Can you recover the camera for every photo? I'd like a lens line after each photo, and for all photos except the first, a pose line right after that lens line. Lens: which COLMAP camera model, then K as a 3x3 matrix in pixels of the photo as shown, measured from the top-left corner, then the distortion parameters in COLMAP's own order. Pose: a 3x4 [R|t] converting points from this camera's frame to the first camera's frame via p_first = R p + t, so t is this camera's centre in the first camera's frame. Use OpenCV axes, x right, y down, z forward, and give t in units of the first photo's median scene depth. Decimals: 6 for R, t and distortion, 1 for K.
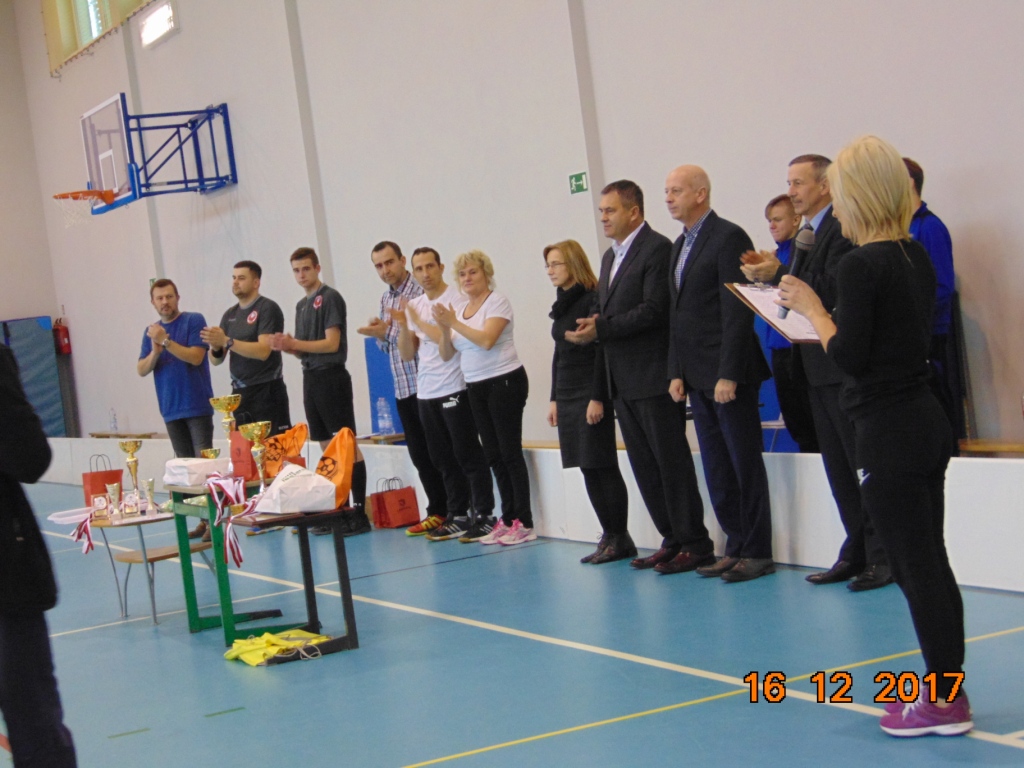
lens RADIAL K [[2138.8, 0, 511.8], [0, 2138.8, 439.8], [0, 0, 1]] dist [0.299213, -0.278099]
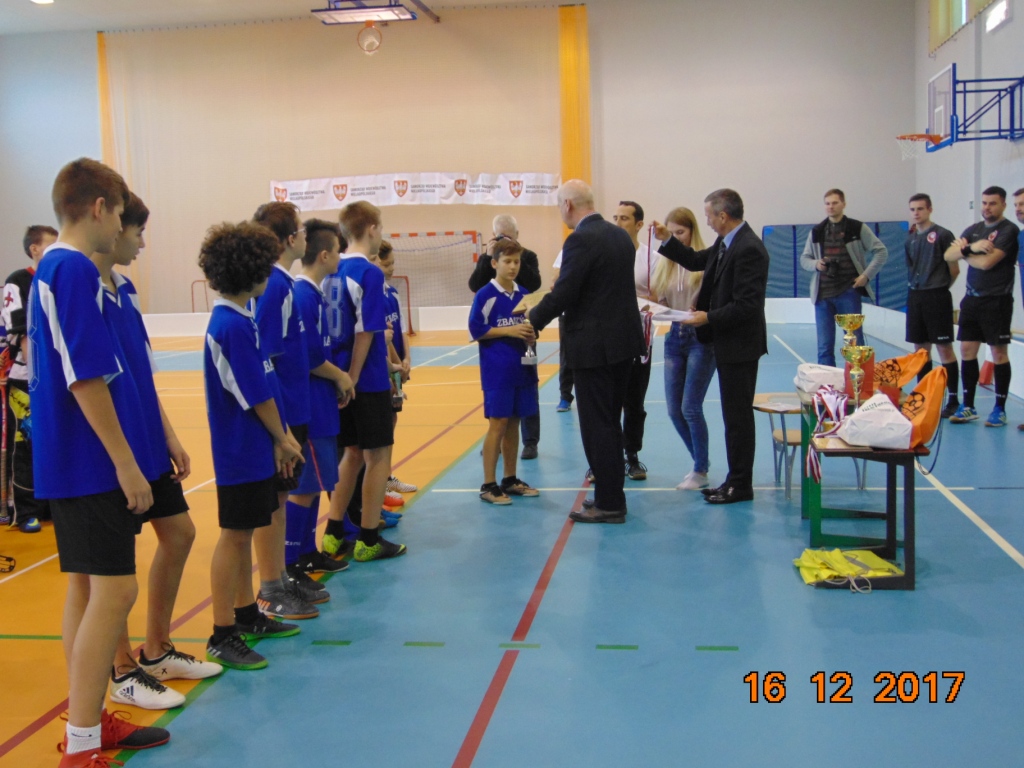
lens RADIAL K [[1234.2, 0, 512.0], [0, 1234.2, 384.0], [0, 0, 1]] dist [0.014584, -0.035870]
pose [[0.838397, 0.156900, -0.521990, 0.024367], [-0.113532, 0.986937, 0.114305, -0.017885], [0.533106, -0.036571, 0.845258, 0.187139]]
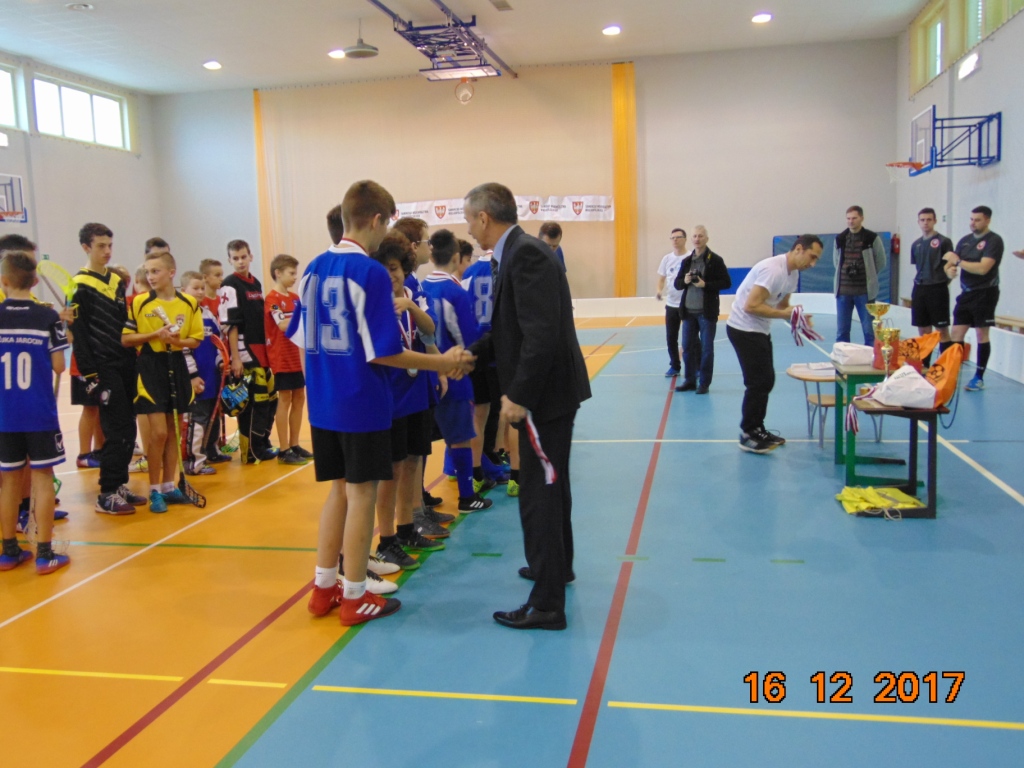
lens RADIAL K [[969.5, 0, 512.0], [0, 969.5, 384.0], [0, 0, 1]] dist [-0.021458, 0.024606]
pose [[0.810903, 0.168843, -0.560293, 0.014043], [-0.107049, 0.984114, 0.141630, -0.015413], [0.575305, -0.054870, 0.816096, 0.174974]]
